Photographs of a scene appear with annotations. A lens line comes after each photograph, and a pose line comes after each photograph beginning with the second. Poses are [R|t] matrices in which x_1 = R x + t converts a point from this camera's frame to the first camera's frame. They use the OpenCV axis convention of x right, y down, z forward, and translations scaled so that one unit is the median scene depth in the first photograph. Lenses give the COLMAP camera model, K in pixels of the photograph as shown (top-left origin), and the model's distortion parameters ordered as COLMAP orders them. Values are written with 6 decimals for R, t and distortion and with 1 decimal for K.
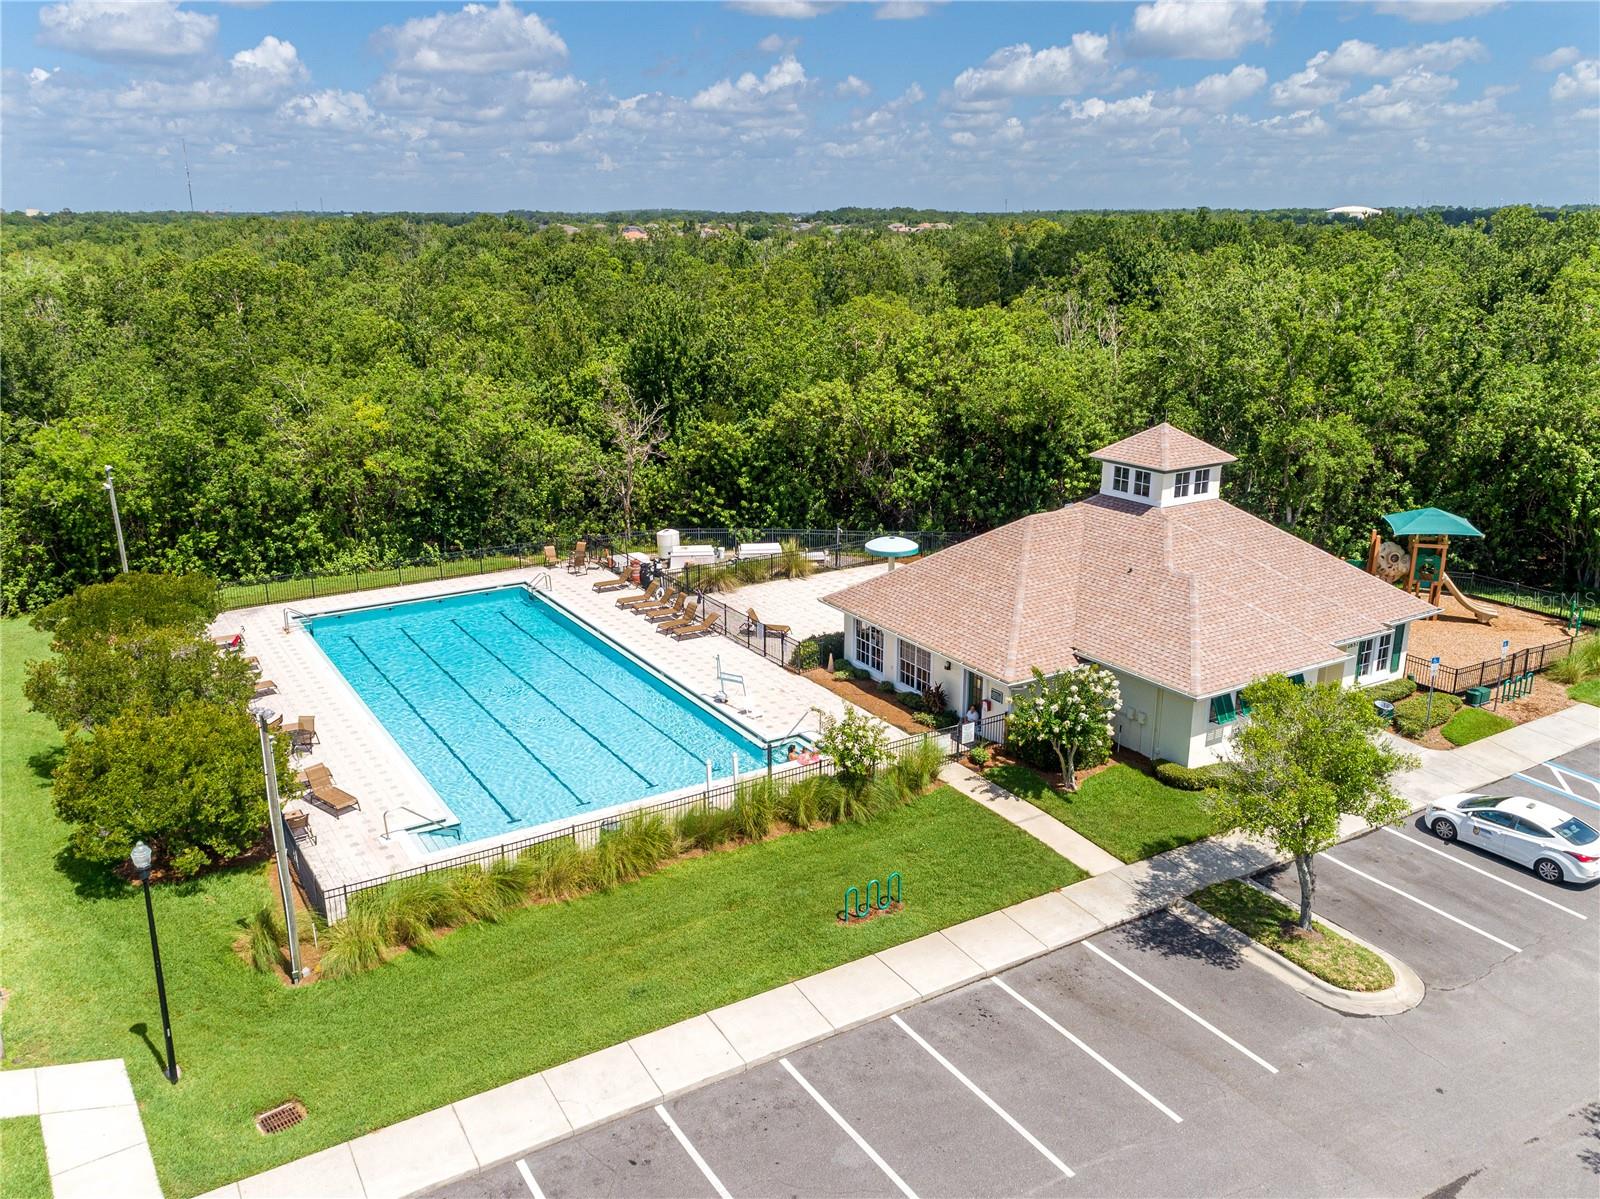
lens RADIAL K [[1250.5, 0, 812.9], [0, 1250.5, 628.9], [0, 0, 1]] dist [0.010822, 0.003413]
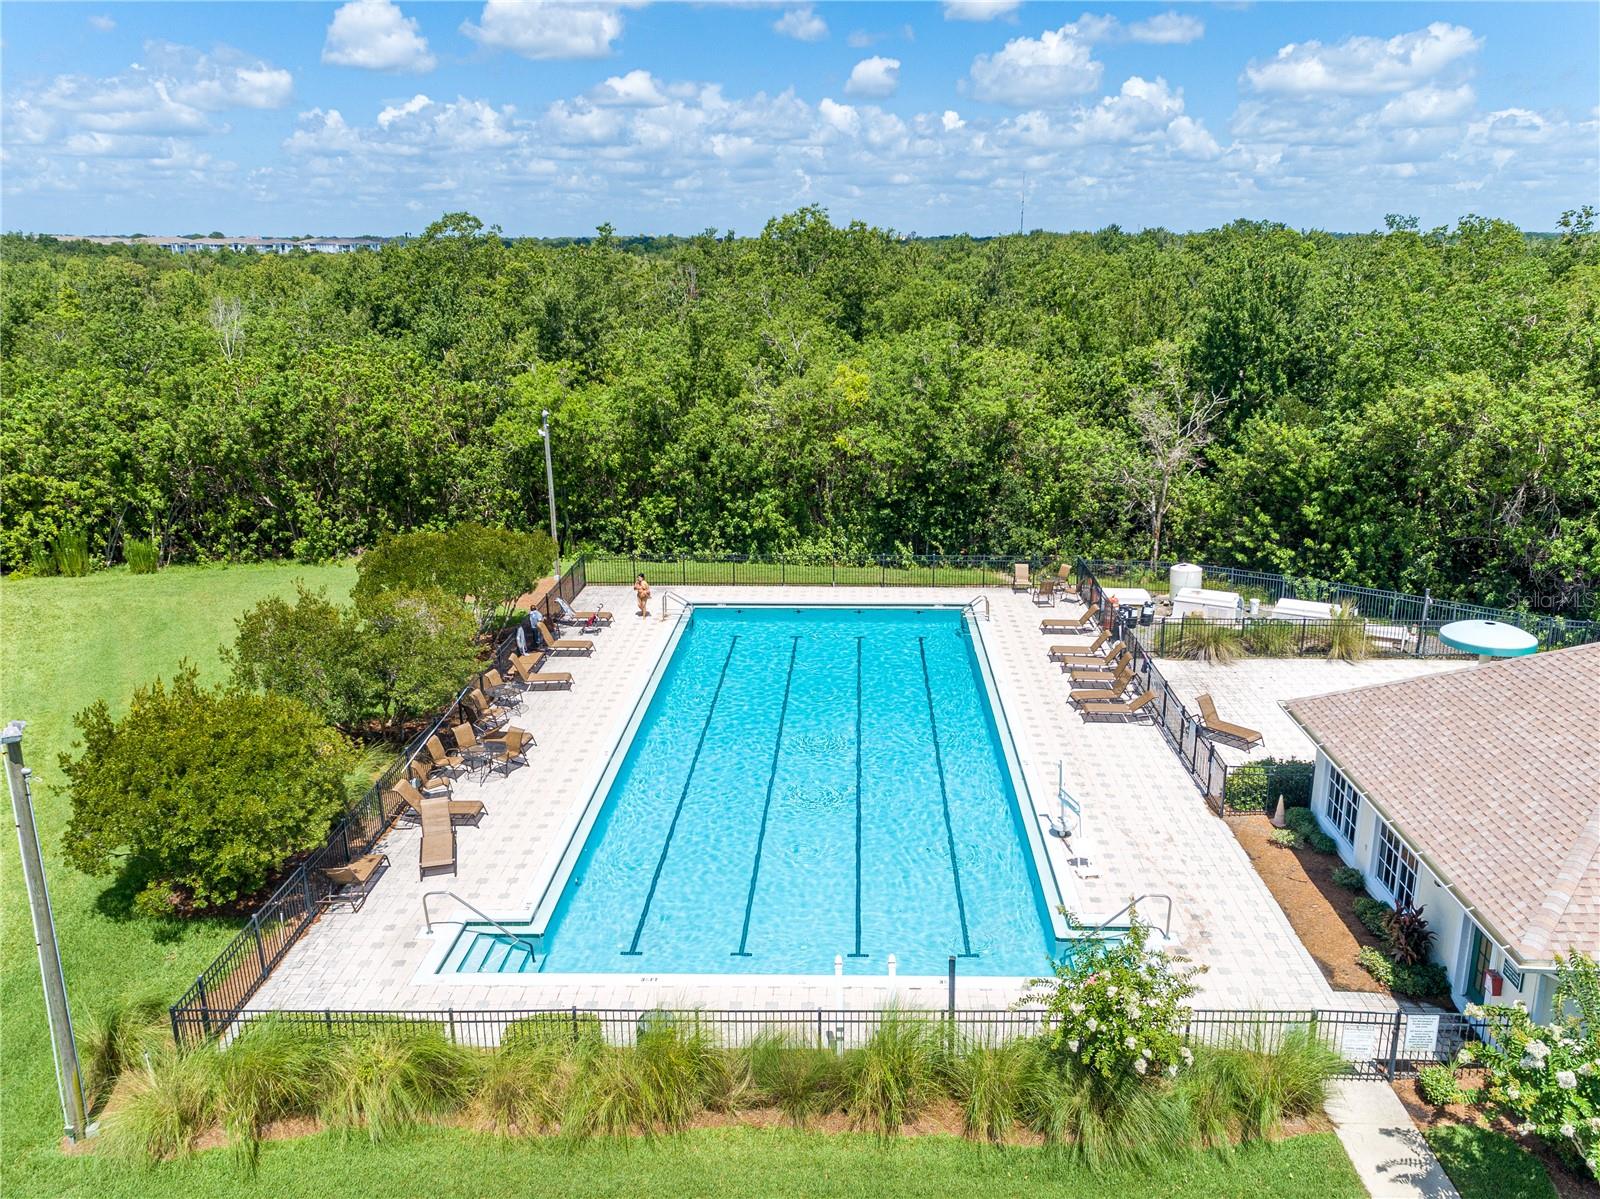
lens RADIAL K [[1250.5, 0, 848.3], [0, 1250.5, 621.1], [0, 0, 1]] dist [0.010822, 0.003413]
pose [[0.842785, 0.157888, -0.514573, 0.106323], [-0.170380, 0.985105, 0.023208, -0.032306], [0.510572, 0.068114, 0.857133, 0.296172]]
